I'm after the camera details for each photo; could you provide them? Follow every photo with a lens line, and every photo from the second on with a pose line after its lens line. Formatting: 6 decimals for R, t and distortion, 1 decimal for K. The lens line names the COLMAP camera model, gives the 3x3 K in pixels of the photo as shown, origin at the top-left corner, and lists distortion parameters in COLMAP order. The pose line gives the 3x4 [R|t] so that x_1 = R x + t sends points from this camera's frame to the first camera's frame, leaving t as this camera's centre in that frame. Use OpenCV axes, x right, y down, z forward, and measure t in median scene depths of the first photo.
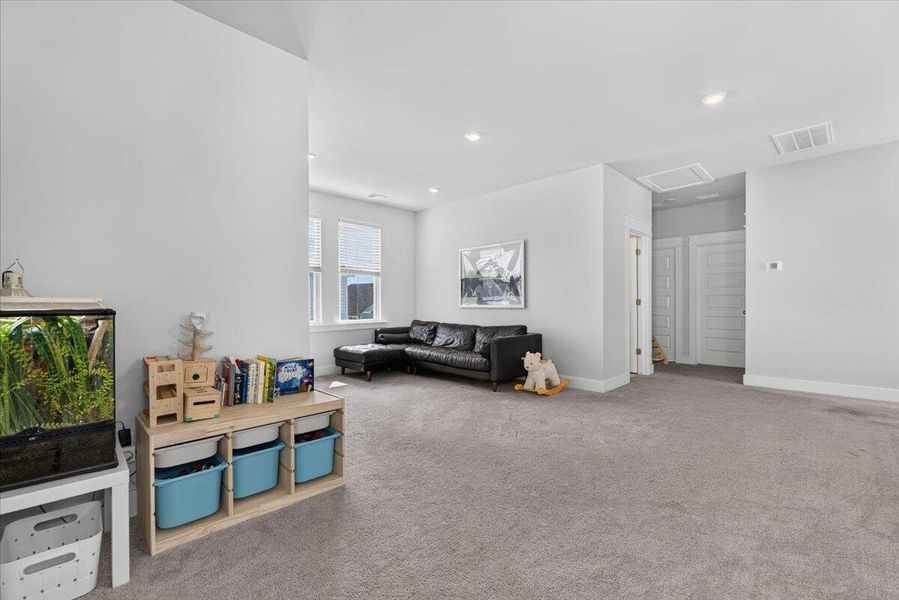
lens RADIAL K [[378.7, 0, 449.5], [0, 378.7, 300.0], [0, 0, 1]] dist [0.002072, -0.000196]
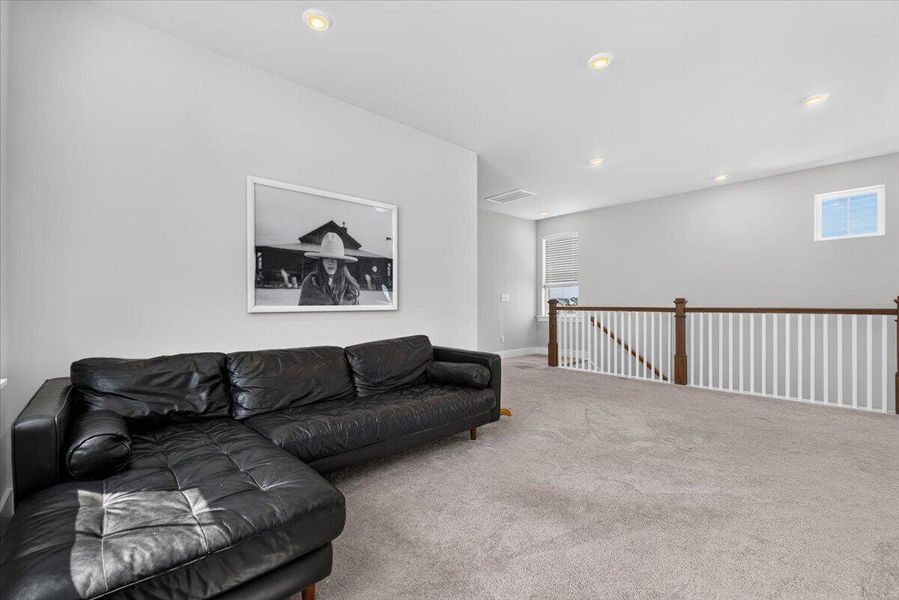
lens RADIAL K [[378.7, 0, 449.5], [0, 378.7, 300.0], [0, 0, 1]] dist [0.002072, -0.000196]
pose [[0.026952, 0.002627, 0.999633, -0.460570], [-0.004421, 0.999987, -0.002509, 0.006479], [-0.999627, -0.004352, 0.026964, 0.883316]]
